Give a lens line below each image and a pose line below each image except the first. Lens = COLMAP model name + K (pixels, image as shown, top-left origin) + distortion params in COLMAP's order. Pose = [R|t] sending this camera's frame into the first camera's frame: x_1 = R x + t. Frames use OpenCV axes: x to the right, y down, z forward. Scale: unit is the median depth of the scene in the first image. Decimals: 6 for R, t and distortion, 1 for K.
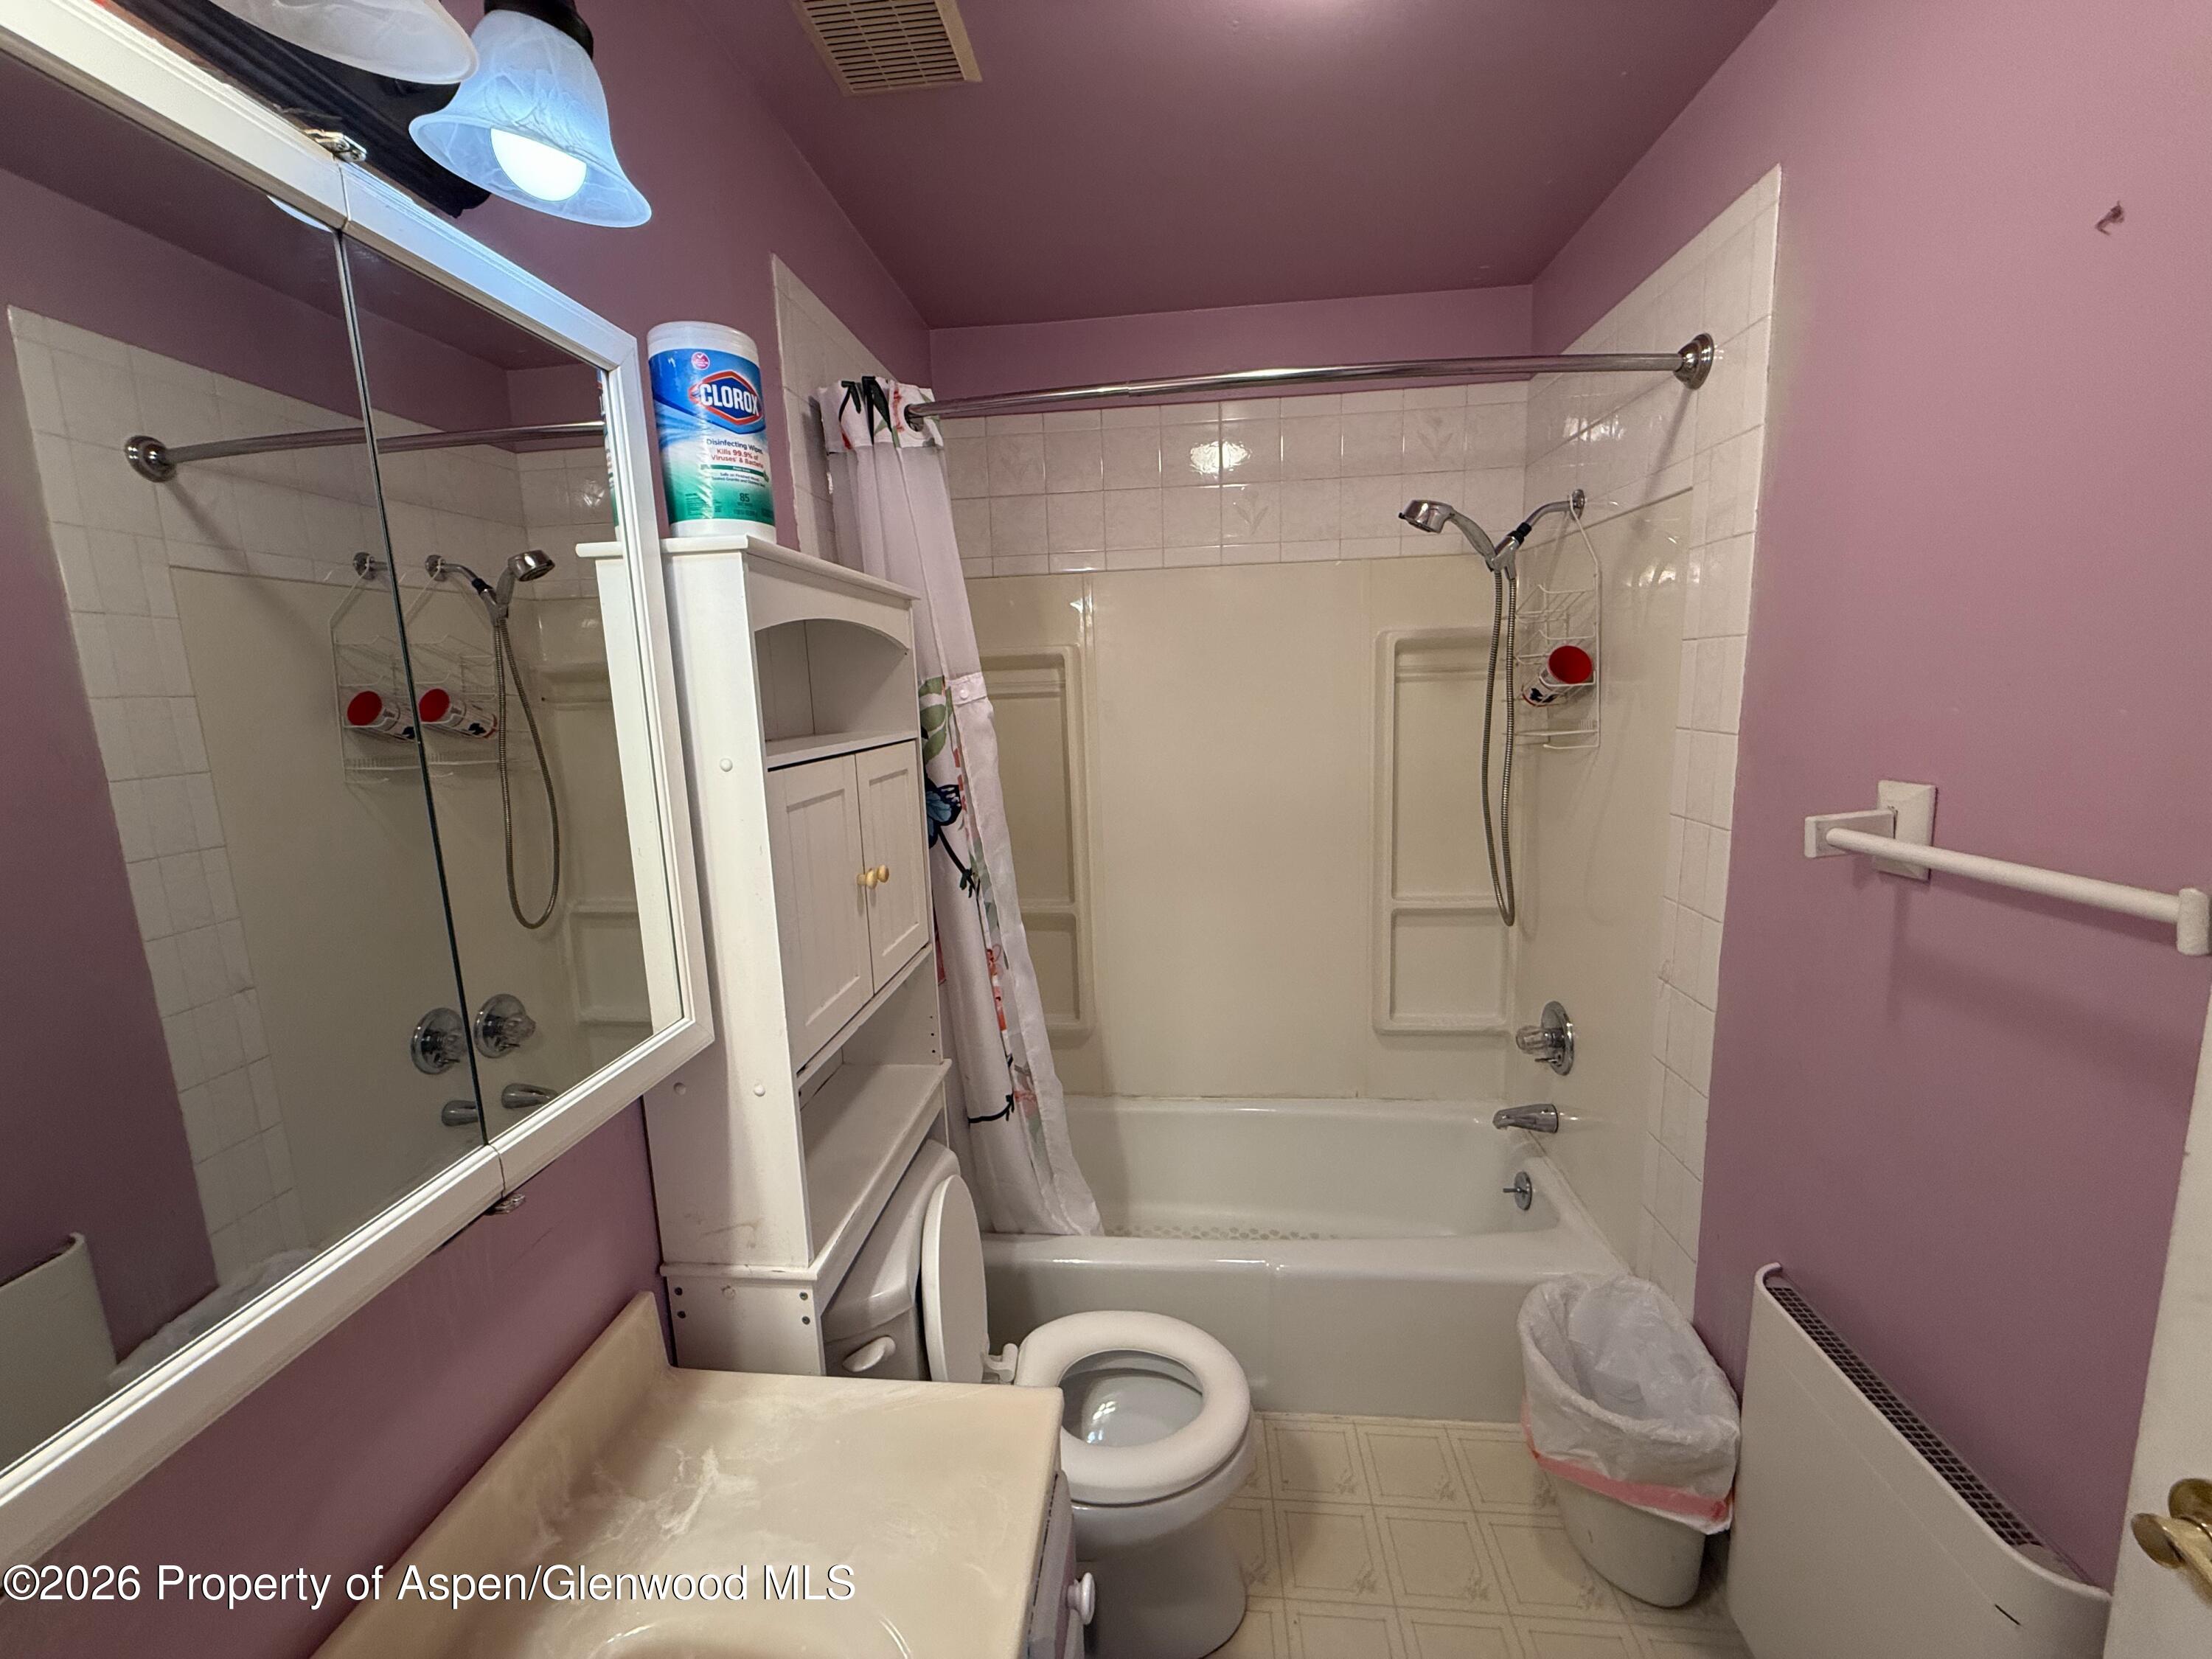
lens RADIAL K [[878.4, 0, 1104.1], [0, 878.4, 828.3], [0, 0, 1]] dist [-0.000263, 0.000198]
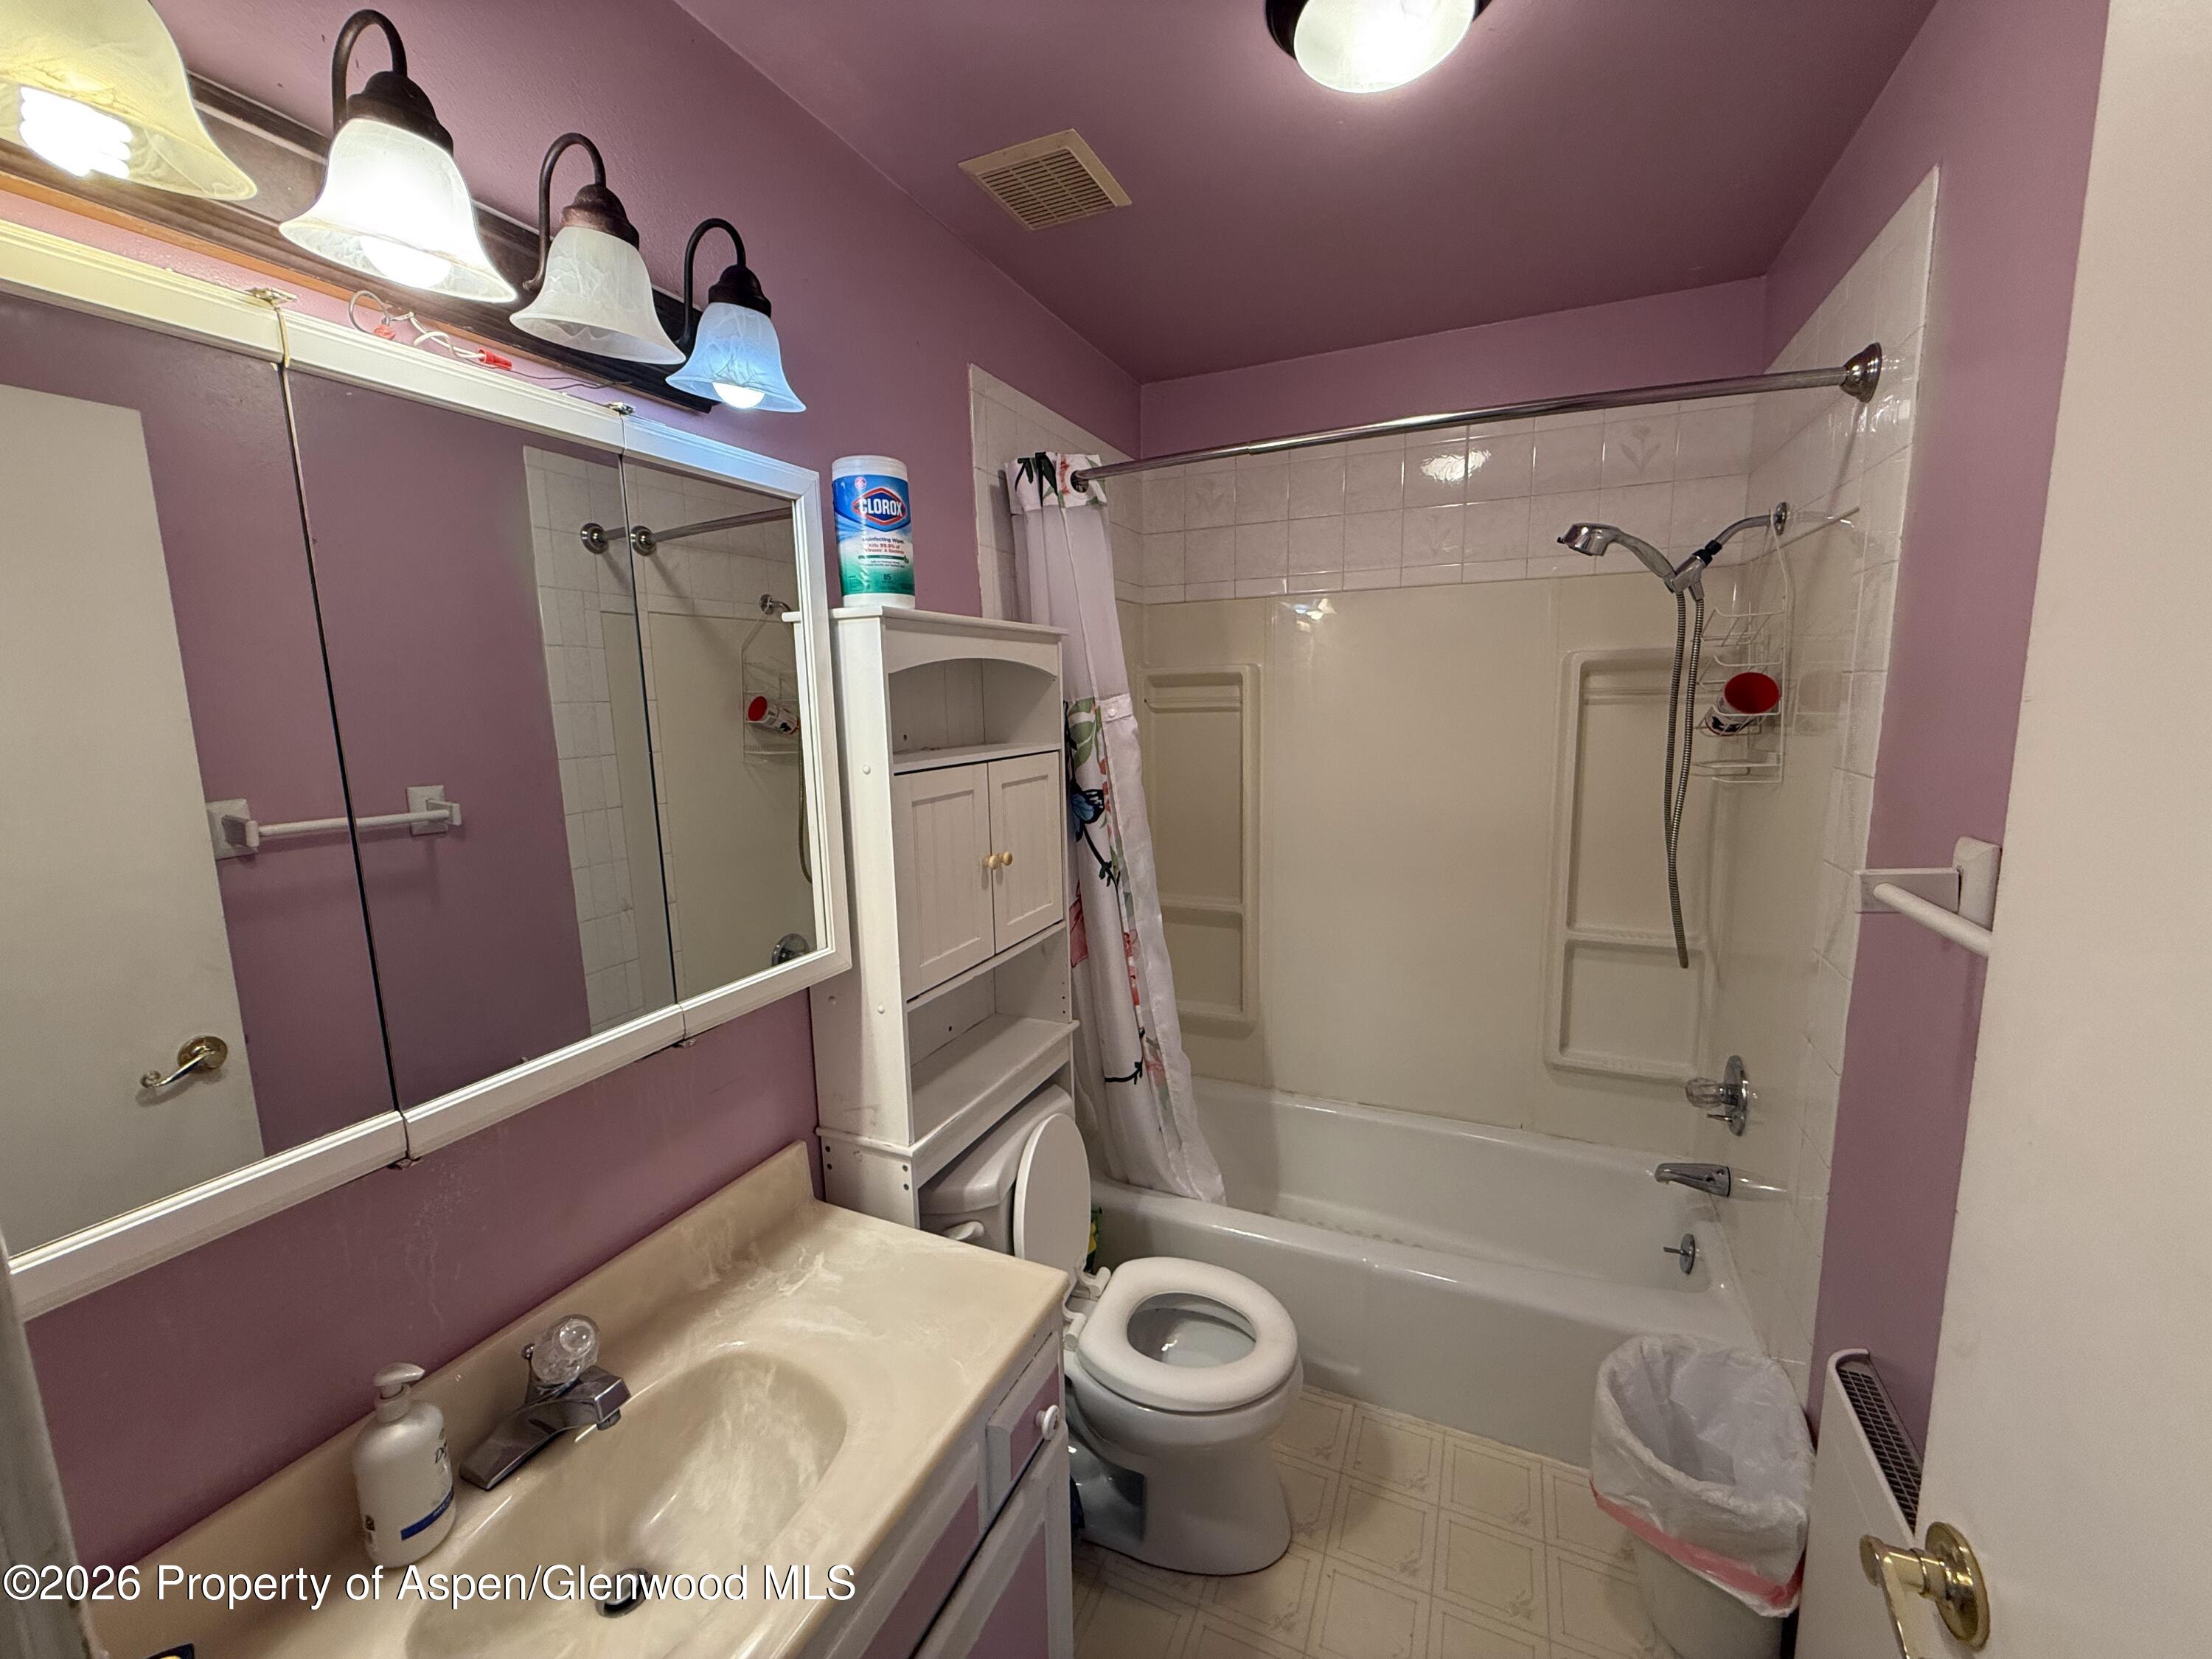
lens RADIAL K [[878.4, 0, 1104.6], [0, 878.4, 829.0], [0, 0, 1]] dist [-0.000263, 0.000198]
pose [[0.946732, 0.063870, -0.315624, 0.216651], [-0.063746, 0.997908, 0.010730, -0.010202], [0.315649, 0.009961, 0.948824, -0.115002]]
